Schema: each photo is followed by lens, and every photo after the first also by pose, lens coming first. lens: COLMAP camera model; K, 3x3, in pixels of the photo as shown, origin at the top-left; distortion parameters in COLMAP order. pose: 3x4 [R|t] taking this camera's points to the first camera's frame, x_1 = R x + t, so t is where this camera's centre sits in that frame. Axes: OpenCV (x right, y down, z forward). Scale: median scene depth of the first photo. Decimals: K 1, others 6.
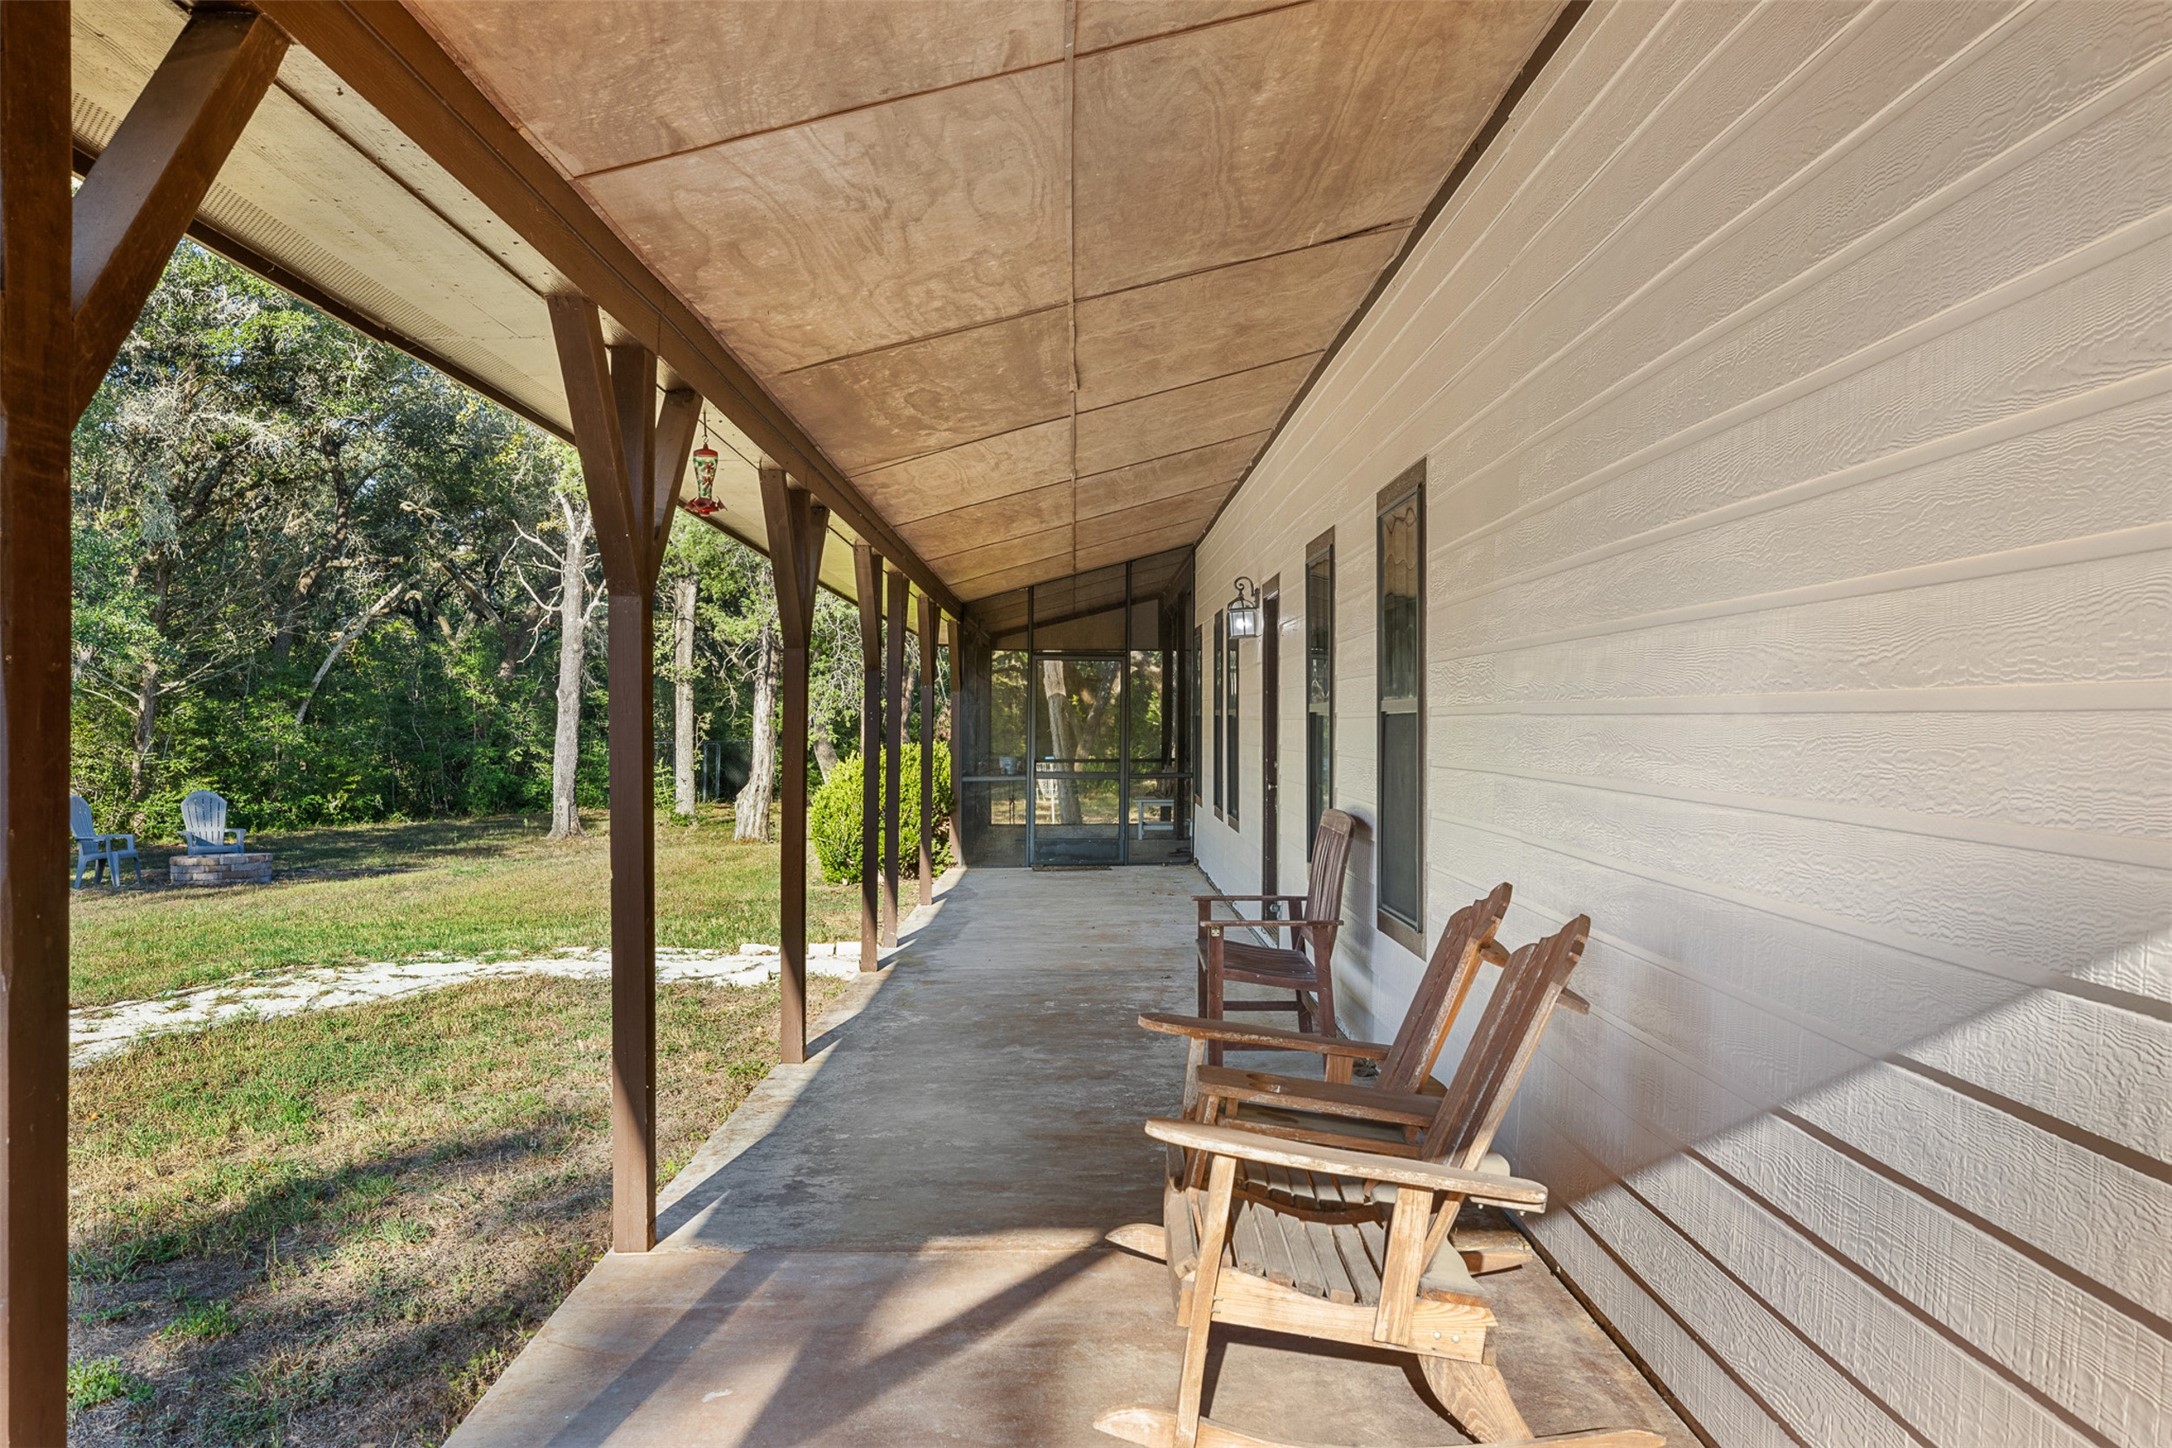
lens RADIAL K [[2028.4, 0, 1088.3], [0, 2028.4, 720.8], [0, 0, 1]] dist [0.013927, 0.000000]
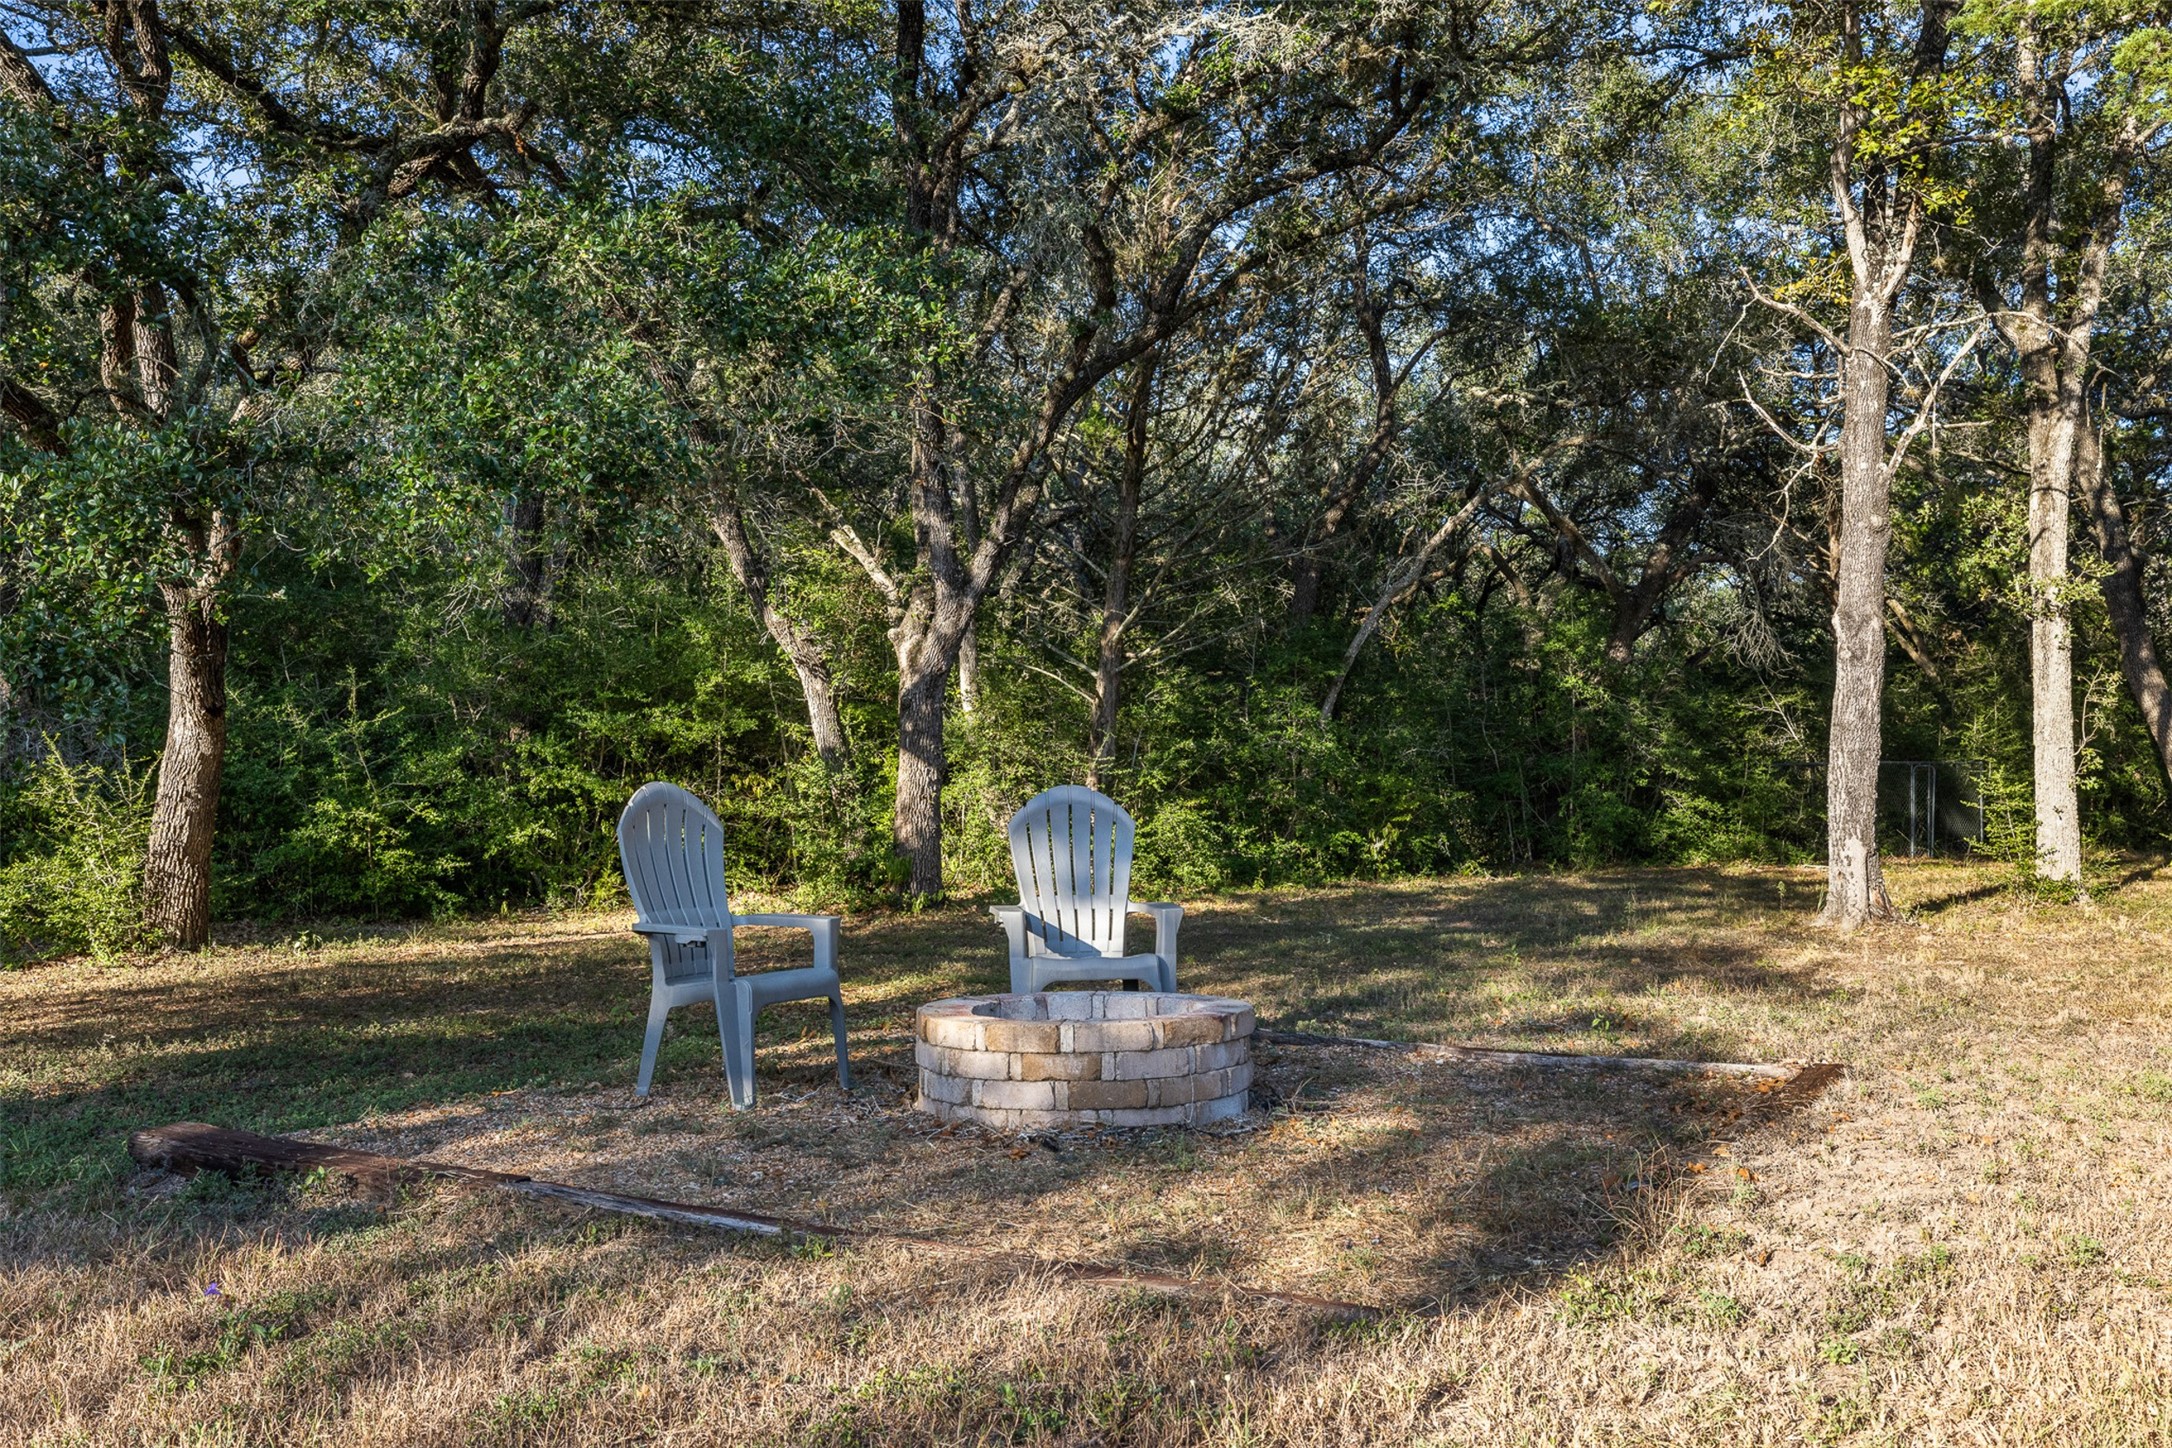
lens RADIAL K [[1818.7, 0, 1085.8], [0, 1818.7, 726.2], [0, 0, 1]] dist [-0.003572, -0.001977]
pose [[0.878684, -0.011255, -0.477270, -0.188151], [-0.003579, 0.999539, -0.030159, 0.022058], [0.477390, 0.028208, 0.878239, 0.477966]]
